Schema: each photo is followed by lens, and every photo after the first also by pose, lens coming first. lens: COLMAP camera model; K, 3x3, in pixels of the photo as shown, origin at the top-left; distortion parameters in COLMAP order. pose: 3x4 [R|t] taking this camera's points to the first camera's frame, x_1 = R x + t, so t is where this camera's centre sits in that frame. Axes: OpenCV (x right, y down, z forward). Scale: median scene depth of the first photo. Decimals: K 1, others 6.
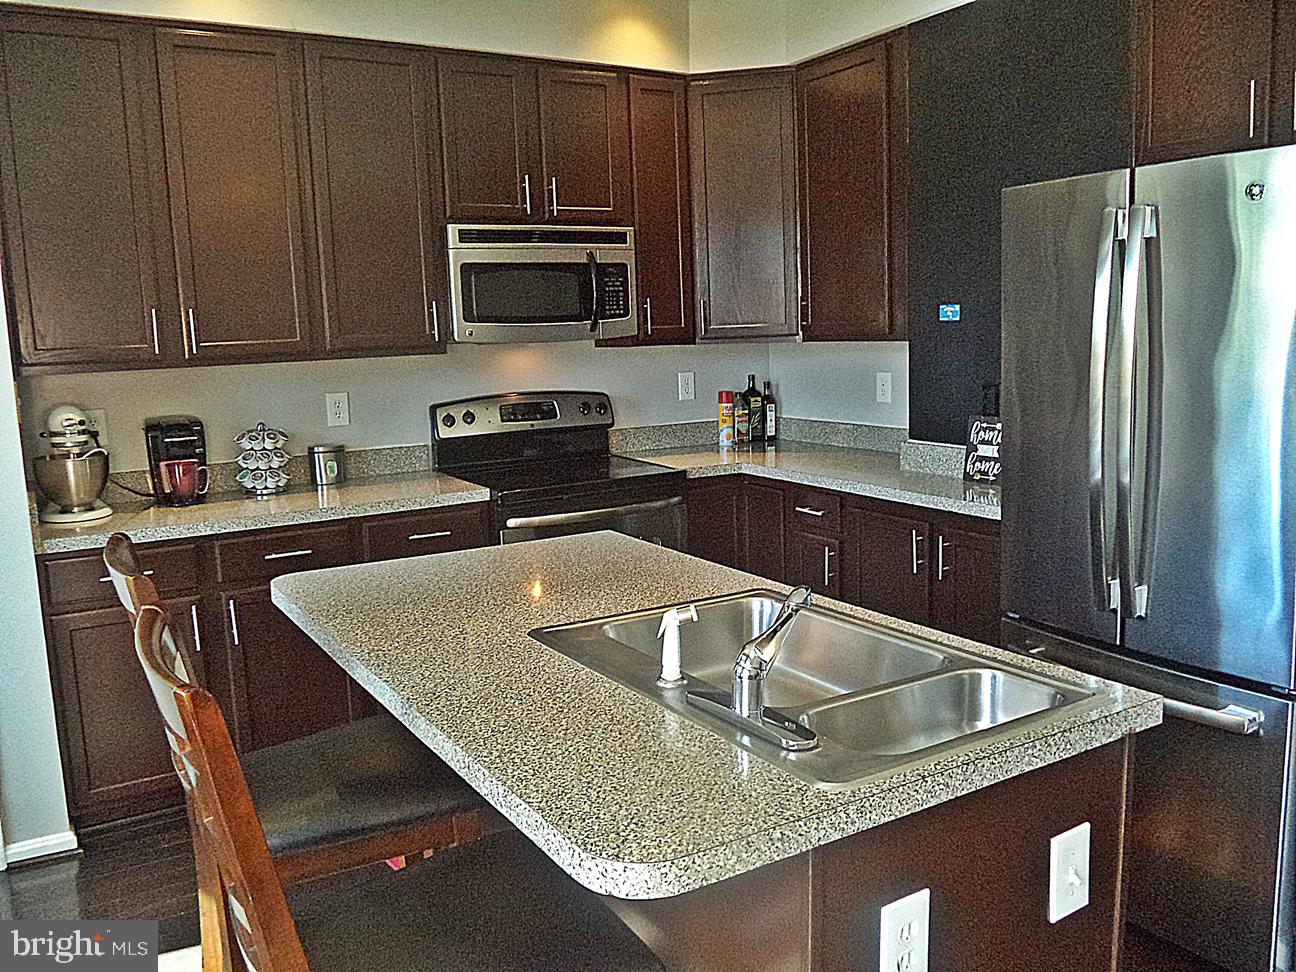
lens RADIAL K [[1043.8, 0, 649.3], [0, 1043.8, 484.5], [0, 0, 1]] dist [-0.040282, 0.016741]
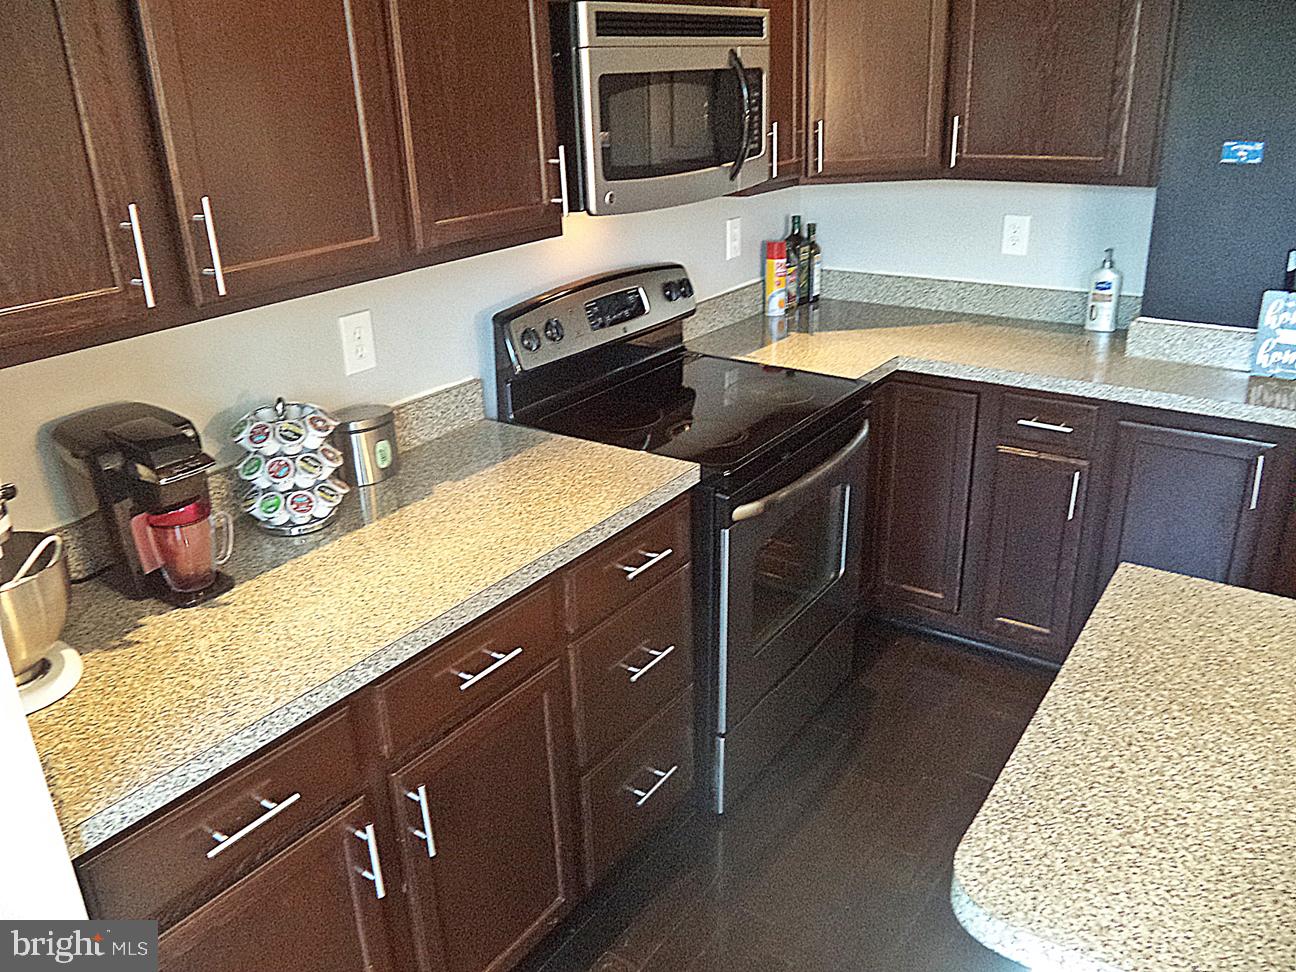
lens RADIAL K [[1043.8, 0, 646.8], [0, 1043.8, 482.0], [0, 0, 1]] dist [-0.040282, 0.016741]
pose [[0.910857, -0.148221, 0.385188, -0.411139], [0.062946, 0.972259, 0.225279, -0.123853], [-0.407894, -0.180951, 0.894919, 0.449790]]
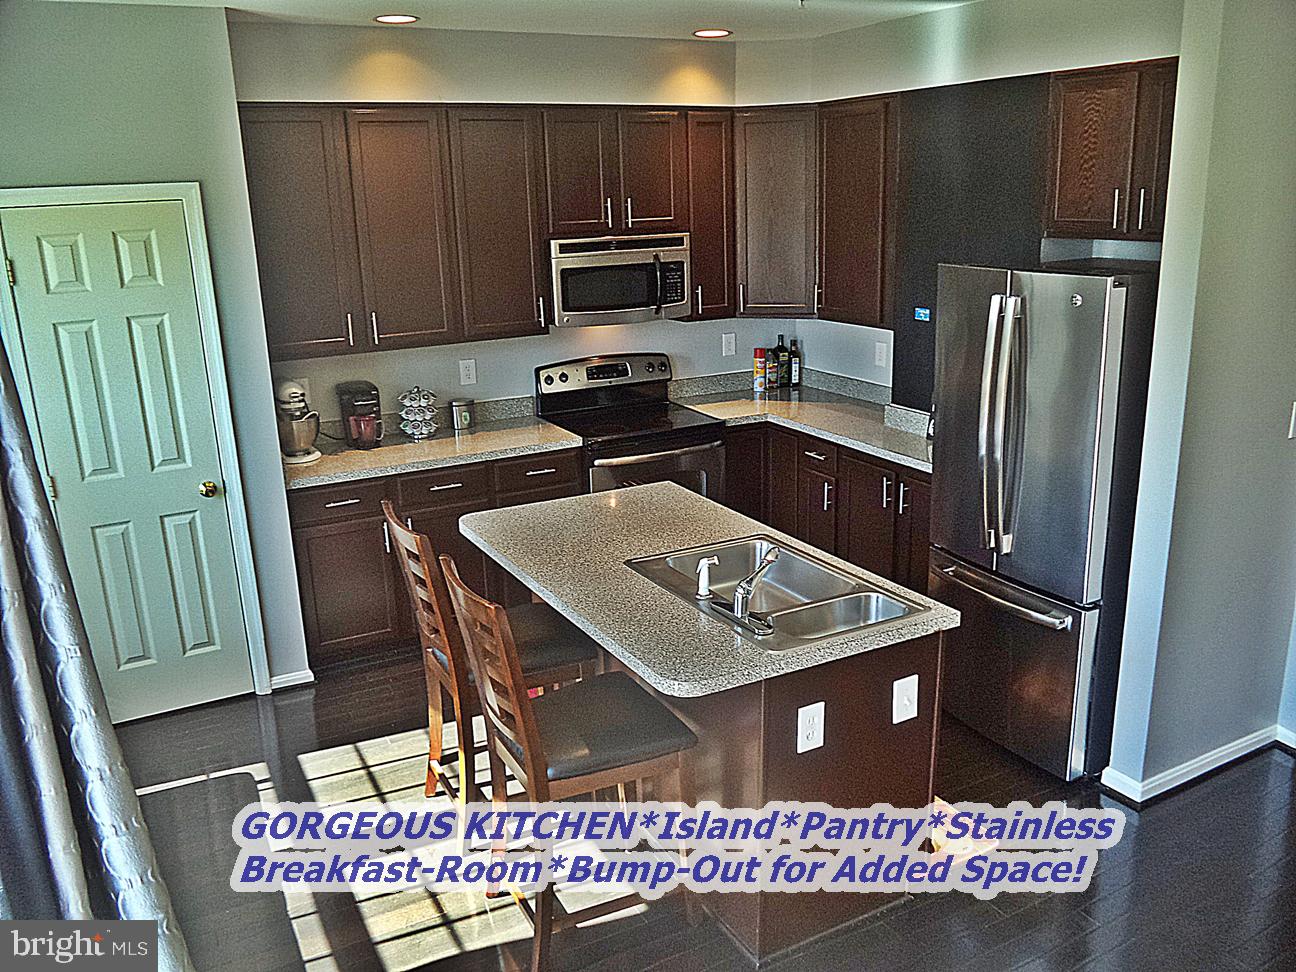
lens RADIAL K [[1043.8, 0, 648.4], [0, 1043.8, 485.1], [0, 0, 1]] dist [-0.040282, 0.016741]
pose [[0.998583, 0.018618, -0.049861, 0.005114], [-0.012157, 0.991842, 0.126889, -0.108311], [0.051817, -0.126103, 0.990663, -0.370829]]
